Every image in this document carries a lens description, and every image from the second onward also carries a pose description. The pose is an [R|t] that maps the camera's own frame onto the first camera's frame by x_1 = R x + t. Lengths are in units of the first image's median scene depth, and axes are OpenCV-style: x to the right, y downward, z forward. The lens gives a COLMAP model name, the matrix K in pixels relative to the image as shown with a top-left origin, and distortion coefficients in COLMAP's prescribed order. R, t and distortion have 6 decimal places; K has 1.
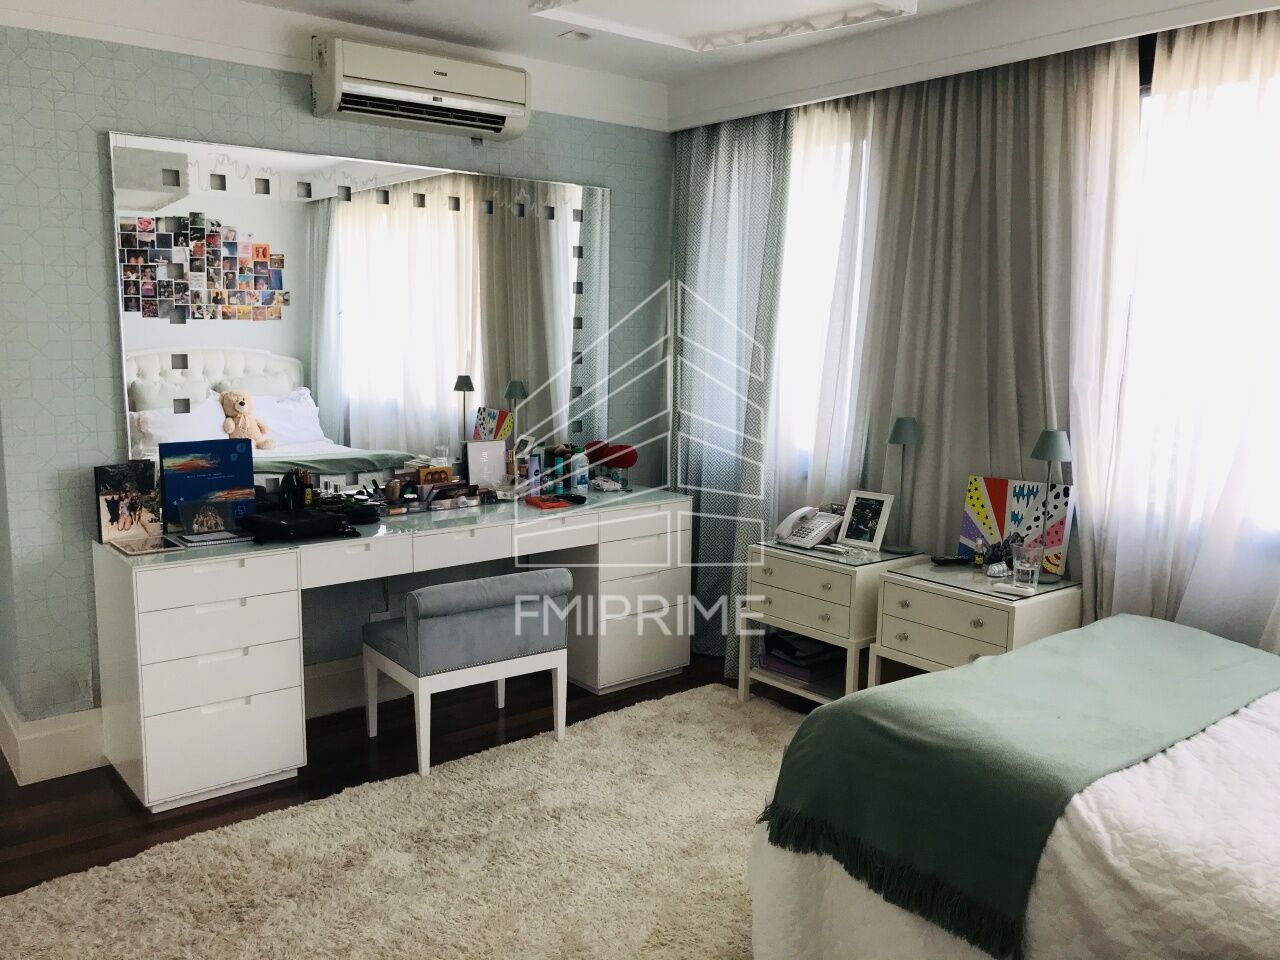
lens RADIAL K [[1068.3, 0, 638.9], [0, 1068.3, 477.2], [0, 0, 1]] dist [0.031246, -0.000806]
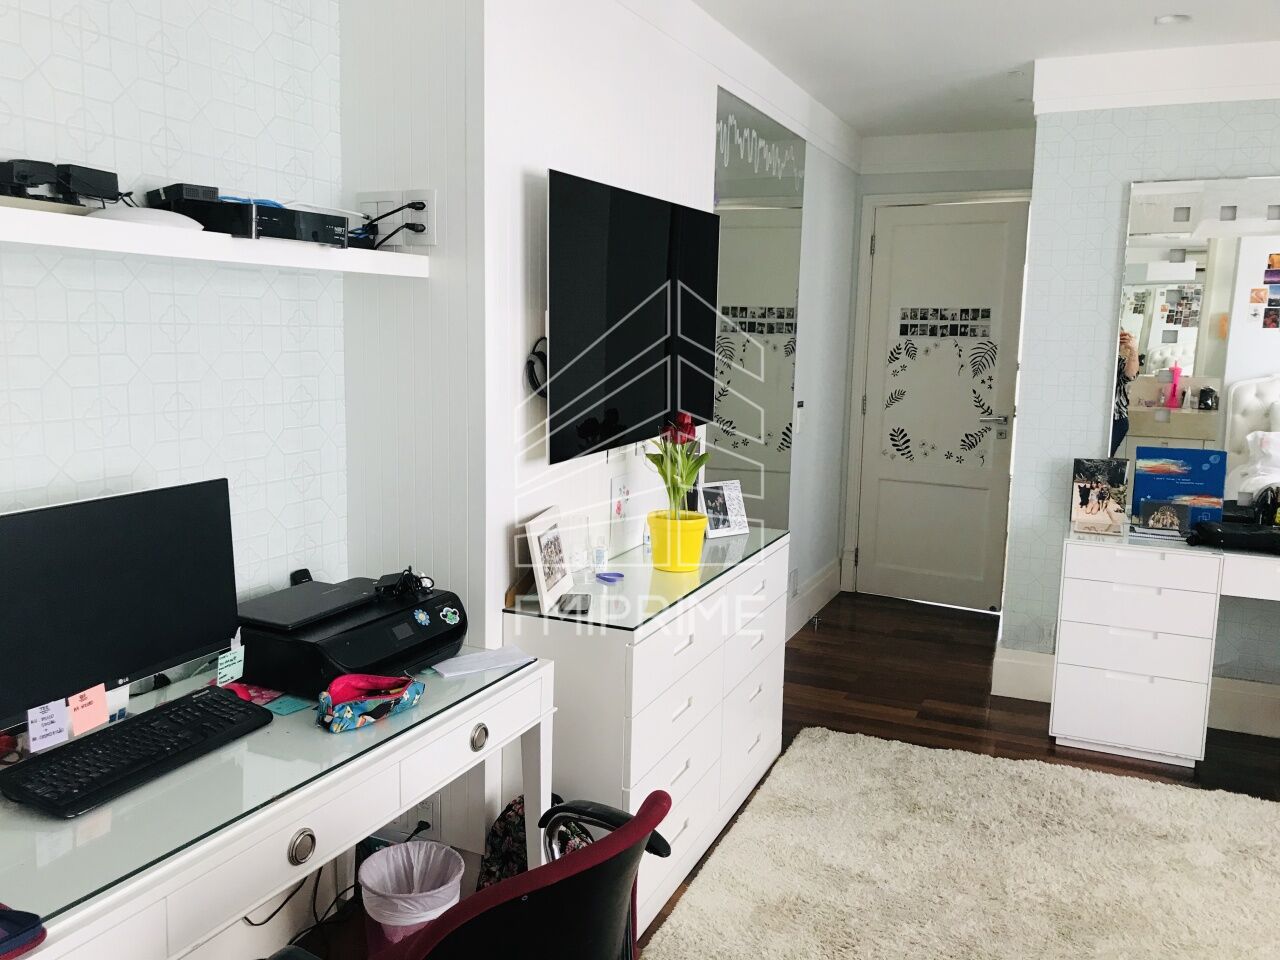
lens RADIAL K [[1068.3, 0, 640.1], [0, 1068.3, 481.6], [0, 0, 1]] dist [0.031246, -0.000806]
pose [[0.466517, 0.125381, -0.875581, 0.336804], [-0.141355, 0.987748, 0.066128, 0.005478], [0.873144, 0.092918, 0.478524, -0.017796]]
